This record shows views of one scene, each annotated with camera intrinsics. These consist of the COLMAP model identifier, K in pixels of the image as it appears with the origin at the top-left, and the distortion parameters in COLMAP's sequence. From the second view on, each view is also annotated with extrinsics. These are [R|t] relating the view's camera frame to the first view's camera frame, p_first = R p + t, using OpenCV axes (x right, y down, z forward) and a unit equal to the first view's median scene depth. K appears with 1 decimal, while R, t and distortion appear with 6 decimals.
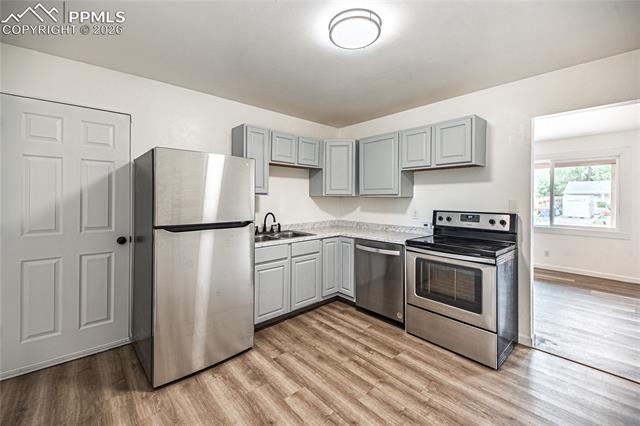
lens RADIAL K [[269.1, 0, 316.8], [0, 269.1, 202.3], [0, 0, 1]] dist [0.025921, -0.017636]
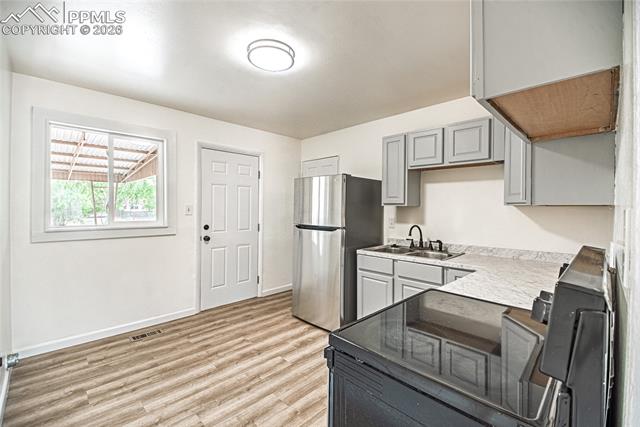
lens RADIAL K [[276.0, 0, 317.6], [0, 276.0, 210.4], [0, 0, 1]] dist [0.000301, -0.000171]
pose [[0.032218, 0.004156, -0.999472, 0.802210], [-0.022023, 0.999752, 0.003447, -0.006625], [0.999238, 0.021901, 0.032301, 0.719874]]
